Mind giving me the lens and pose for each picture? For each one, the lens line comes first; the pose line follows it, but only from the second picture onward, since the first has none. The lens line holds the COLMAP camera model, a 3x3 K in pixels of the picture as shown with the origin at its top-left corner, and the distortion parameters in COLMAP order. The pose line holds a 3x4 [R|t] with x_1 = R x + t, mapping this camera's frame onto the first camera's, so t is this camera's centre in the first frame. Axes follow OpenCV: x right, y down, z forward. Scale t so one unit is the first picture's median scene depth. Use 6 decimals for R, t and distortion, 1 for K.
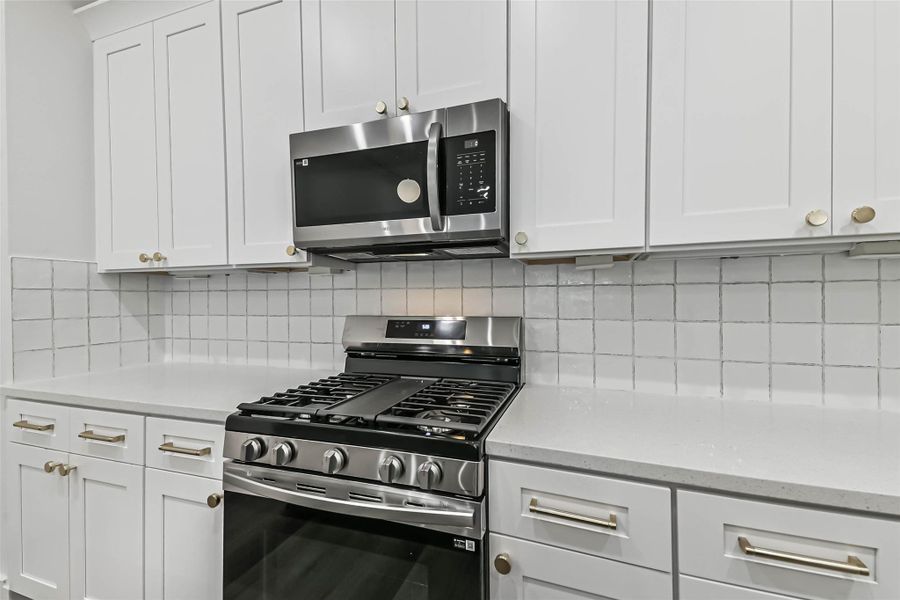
lens RADIAL K [[388.8, 0, 450.0], [0, 388.8, 300.0], [0, 0, 1]] dist [0.001877, 0.000352]
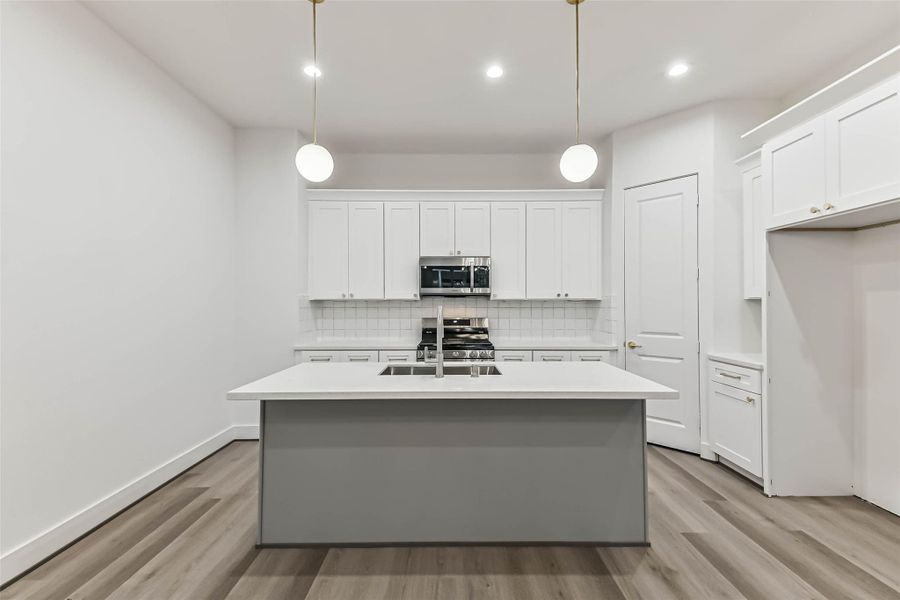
lens RADIAL K [[388.8, 0, 450.0], [0, 388.8, 300.0], [0, 0, 1]] dist [0.001877, 0.000352]
pose [[0.938858, 0.009976, 0.344161, -1.316111], [-0.003707, 0.999815, -0.018869, -0.042689], [-0.344285, 0.016439, 0.938721, -2.042024]]
